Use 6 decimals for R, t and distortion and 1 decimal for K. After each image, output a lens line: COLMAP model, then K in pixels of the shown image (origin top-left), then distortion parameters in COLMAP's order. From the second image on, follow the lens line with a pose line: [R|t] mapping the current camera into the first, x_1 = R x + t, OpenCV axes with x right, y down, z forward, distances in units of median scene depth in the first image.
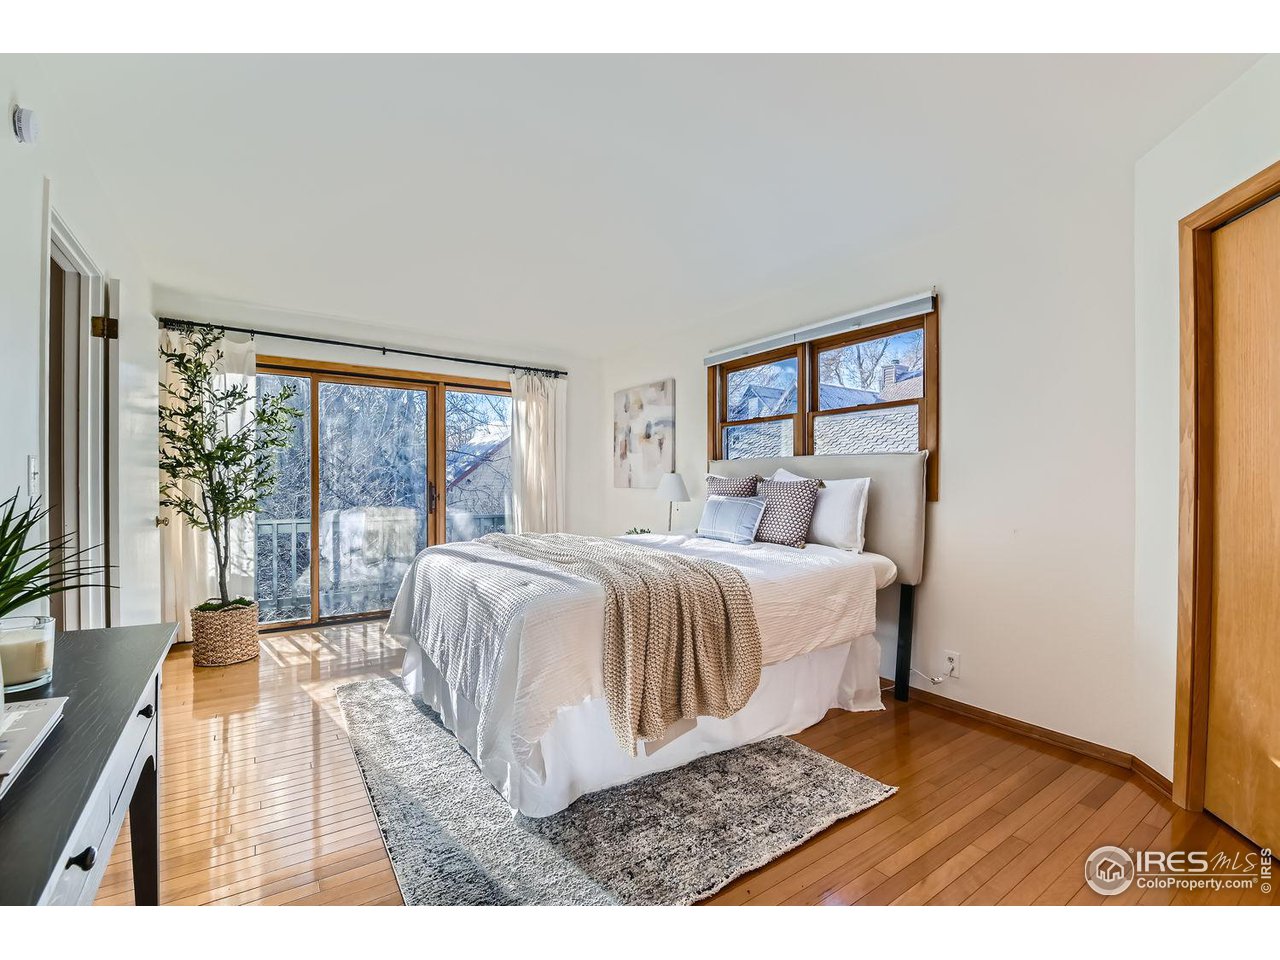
lens RADIAL K [[570.1, 0, 657.1], [0, 570.1, 483.6], [0, 0, 1]] dist [-0.014217, 0.000168]
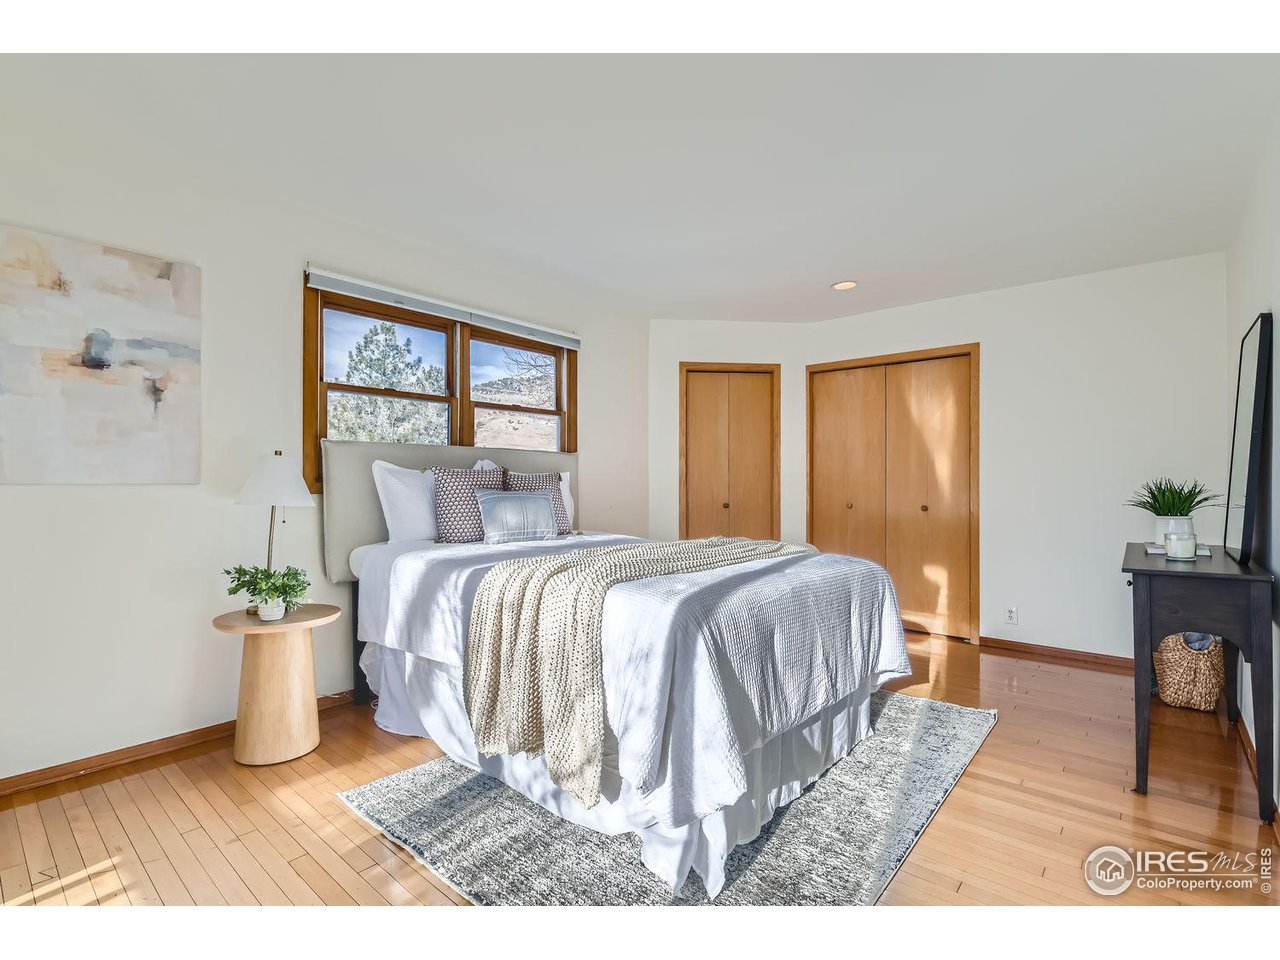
lens RADIAL K [[570.1, 0, 657.1], [0, 570.1, 483.6], [0, 0, 1]] dist [-0.014217, 0.000168]
pose [[-0.273605, -0.005524, 0.961826, -0.707586], [0.005265, 0.999960, 0.007240, 0.007328], [-0.961828, 0.007045, -0.273565, 0.939830]]
